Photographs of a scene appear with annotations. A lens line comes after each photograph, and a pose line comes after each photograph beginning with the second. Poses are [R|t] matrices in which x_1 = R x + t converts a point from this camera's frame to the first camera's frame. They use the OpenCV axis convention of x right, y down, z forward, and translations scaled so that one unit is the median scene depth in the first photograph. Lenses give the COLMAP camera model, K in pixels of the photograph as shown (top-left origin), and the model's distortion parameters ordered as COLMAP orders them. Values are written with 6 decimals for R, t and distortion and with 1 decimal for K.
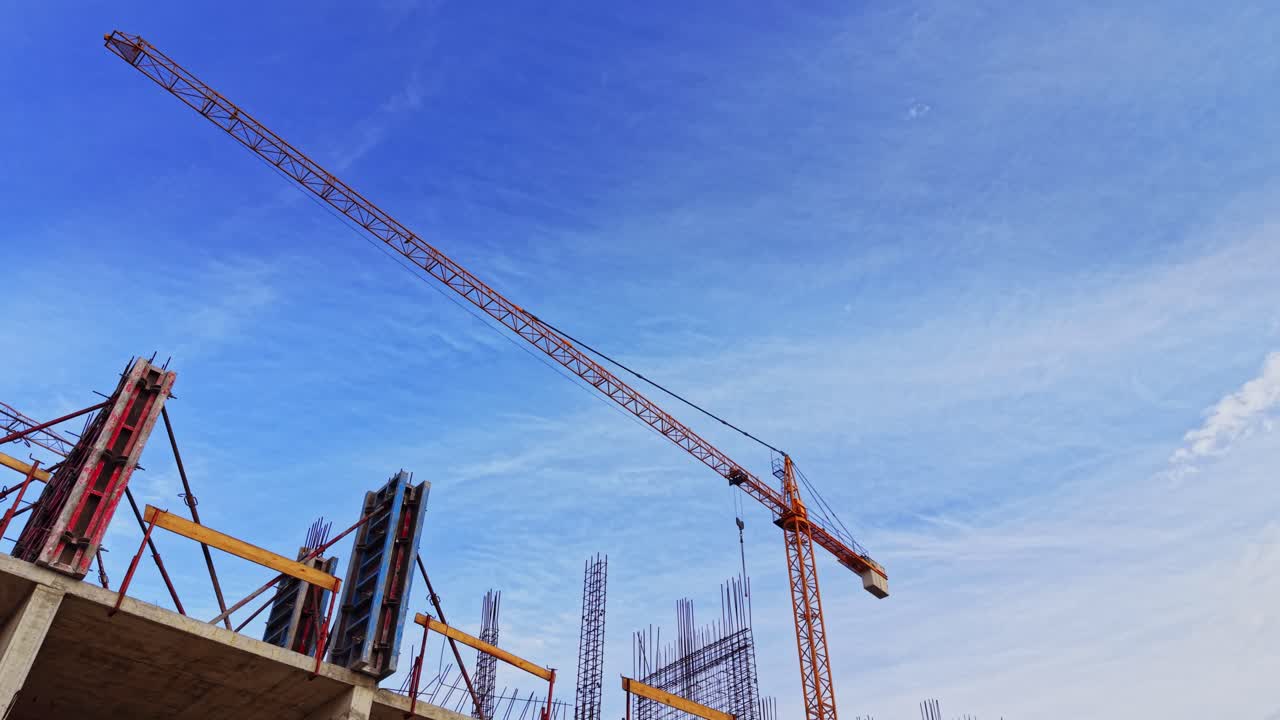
lens RADIAL K [[918.2, 0, 617.2], [0, 918.2, 359.9], [0, 0, 1]] dist [0.060177, -0.086293]
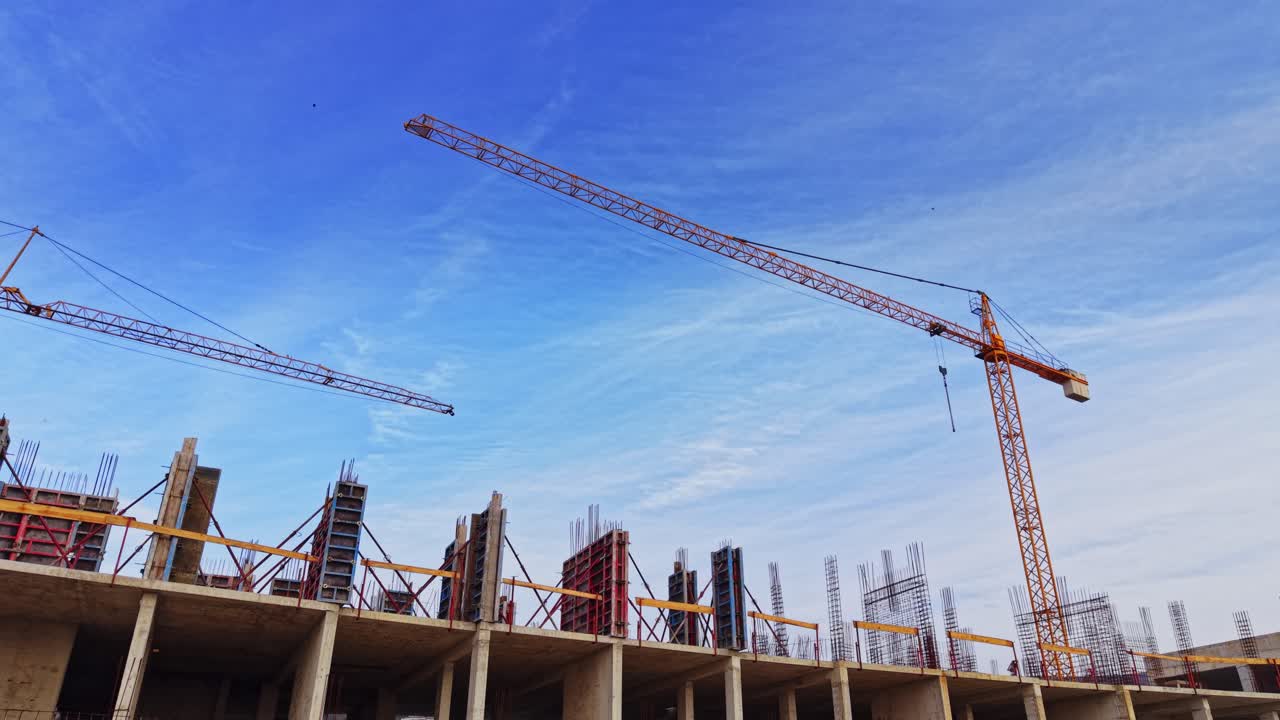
lens RADIAL K [[917.1, 0, 640.0], [0, 917.1, 360.0], [0, 0, 1]] dist [0.003438, 0.001628]
pose [[0.968392, -0.125965, -0.215292, 0.012855], [0.173546, 0.960210, 0.218811, -0.155681], [0.179163, -0.249258, 0.951720, -0.176964]]
